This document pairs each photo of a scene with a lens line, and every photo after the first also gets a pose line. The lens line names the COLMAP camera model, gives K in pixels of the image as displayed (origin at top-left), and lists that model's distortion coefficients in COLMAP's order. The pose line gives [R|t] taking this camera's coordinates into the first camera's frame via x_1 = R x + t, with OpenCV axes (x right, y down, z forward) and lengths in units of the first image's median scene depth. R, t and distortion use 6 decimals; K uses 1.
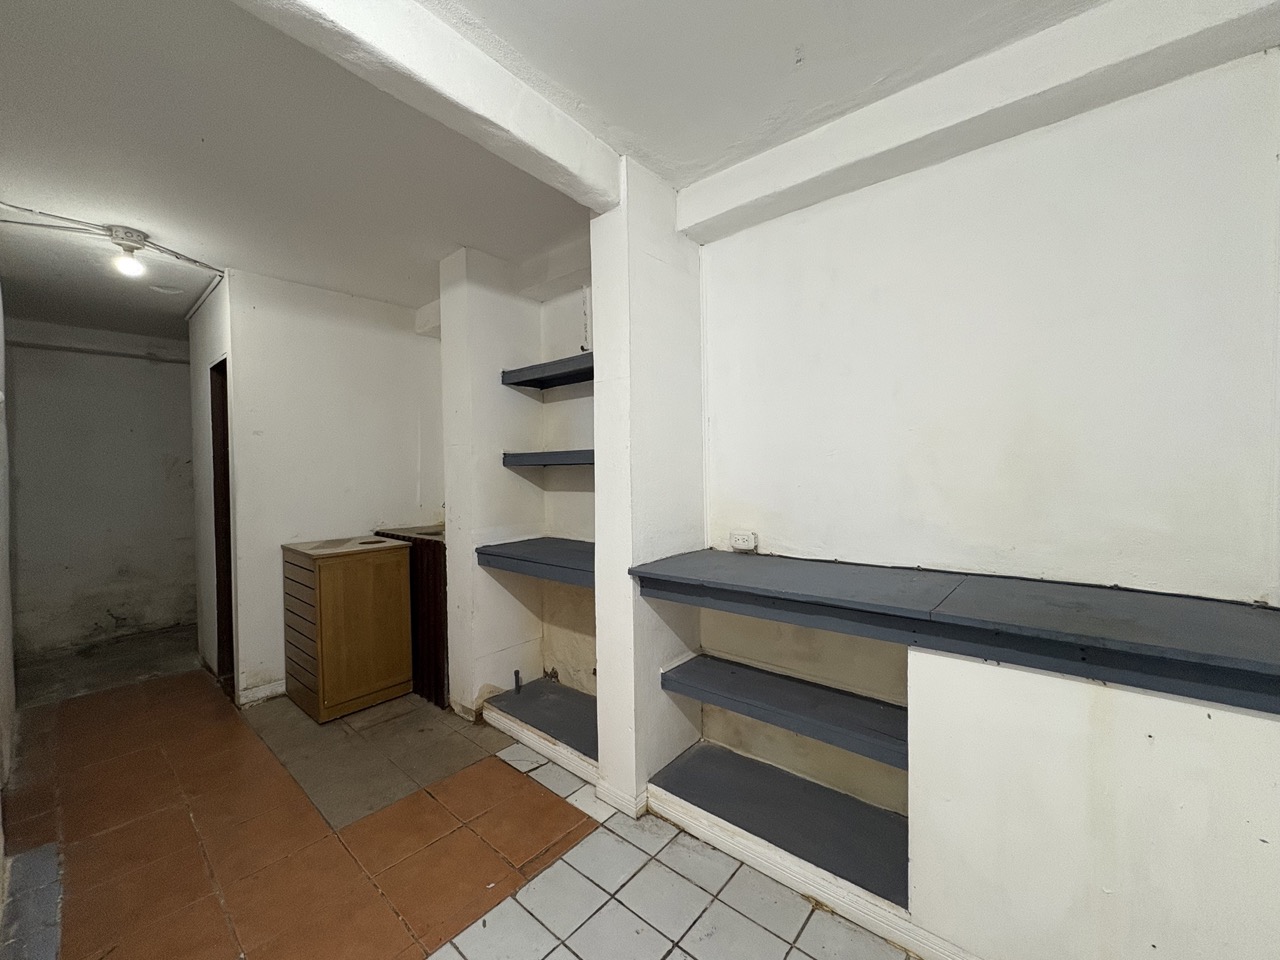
lens RADIAL K [[508.8, 0, 640.5], [0, 508.8, 480.8], [0, 0, 1]] dist [-0.001287, 0.000771]
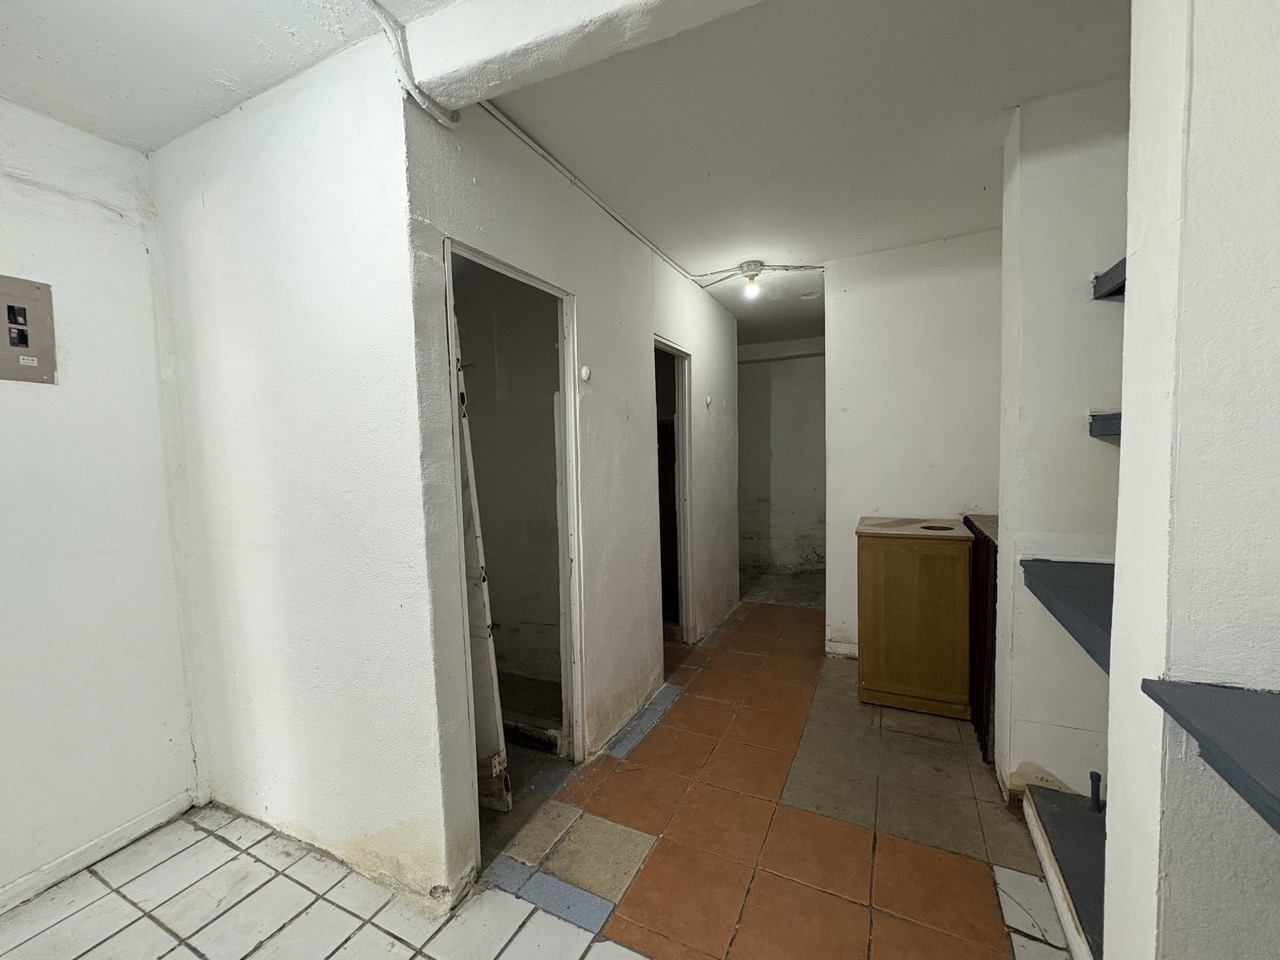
lens RADIAL K [[508.8, 0, 638.5], [0, 508.8, 479.7], [0, 0, 1]] dist [-0.001287, 0.000771]
pose [[0.248968, 0.060982, -0.966590, 0.181741], [-0.001025, 0.998032, 0.062702, -0.014343], [0.968511, -0.014620, 0.248540, 0.315394]]
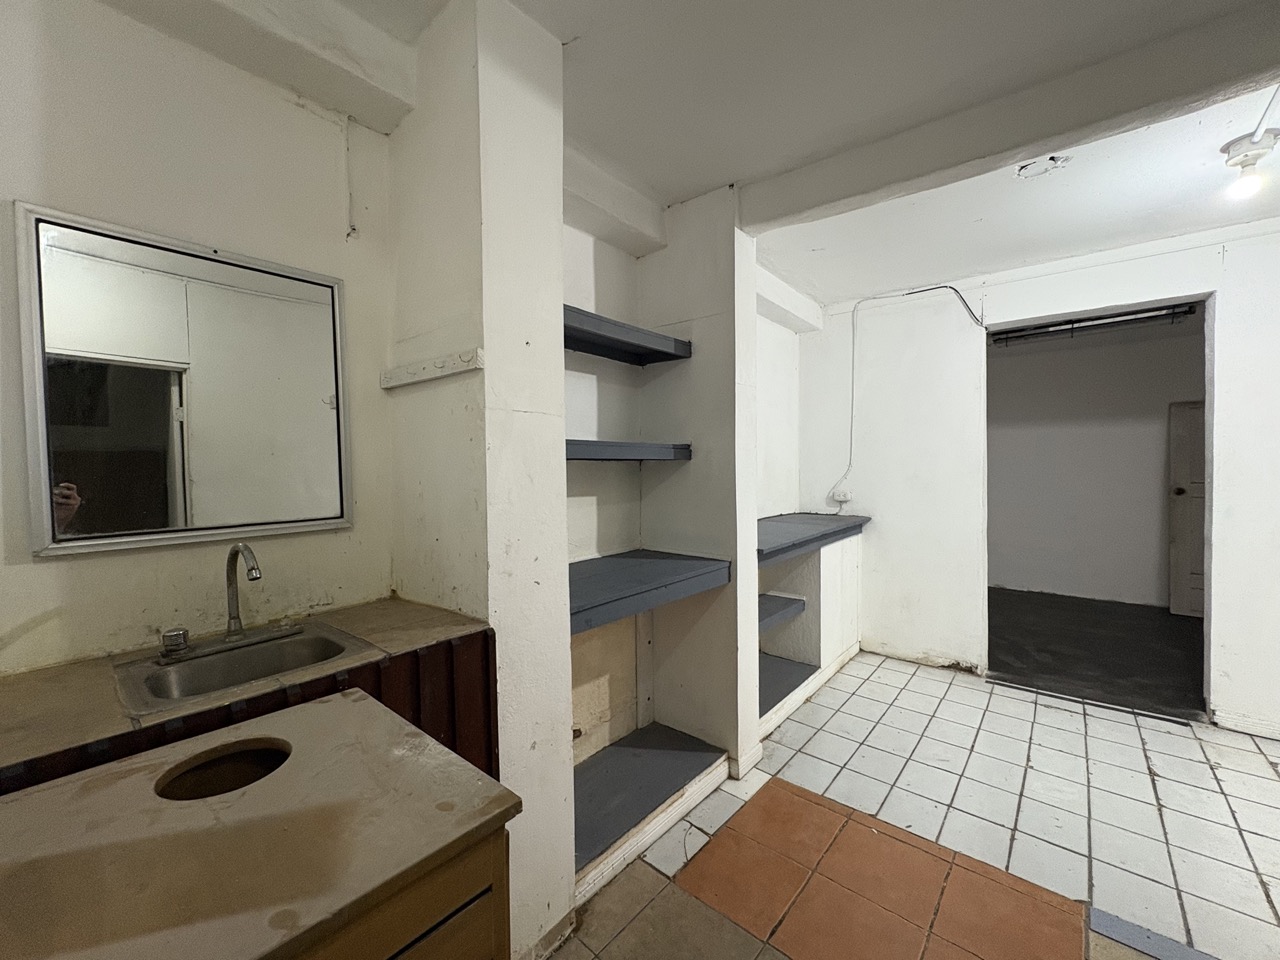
lens RADIAL K [[508.8, 0, 639.1], [0, 508.8, 481.4], [0, 0, 1]] dist [-0.001287, 0.000771]
pose [[-0.003787, -0.012664, 0.999913, -0.800330], [0.029106, 0.999495, 0.012769, -0.007168], [-0.999569, 0.029152, -0.003417, 0.851199]]
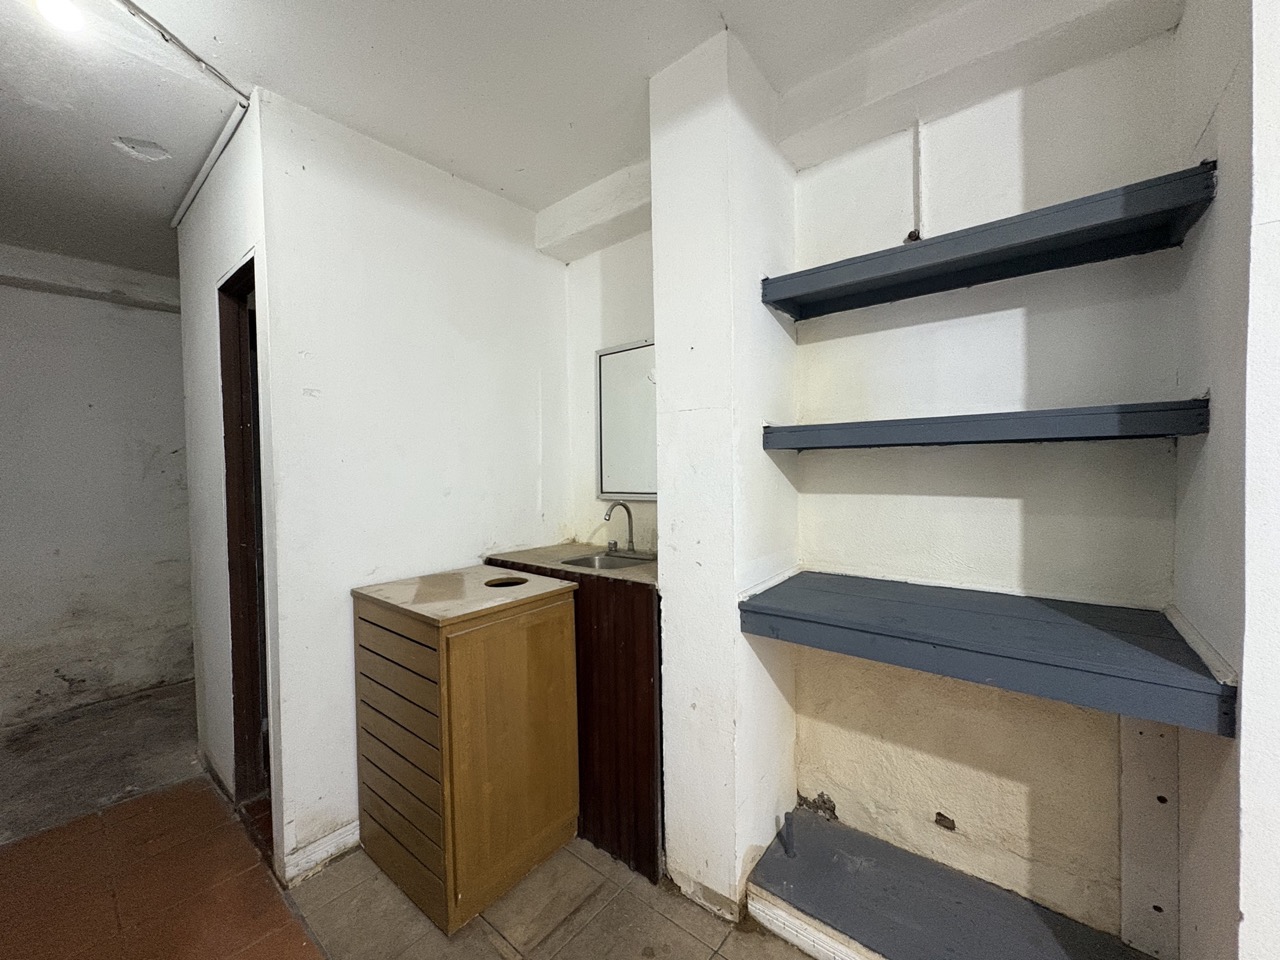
lens RADIAL K [[508.8, 0, 637.9], [0, 508.8, 478.7], [0, 0, 1]] dist [-0.001287, 0.000771]
pose [[0.999691, -0.004975, 0.024349, -0.409828], [0.004846, 0.999974, 0.005368, -0.000360], [-0.024375, -0.005249, 0.999689, 0.432935]]
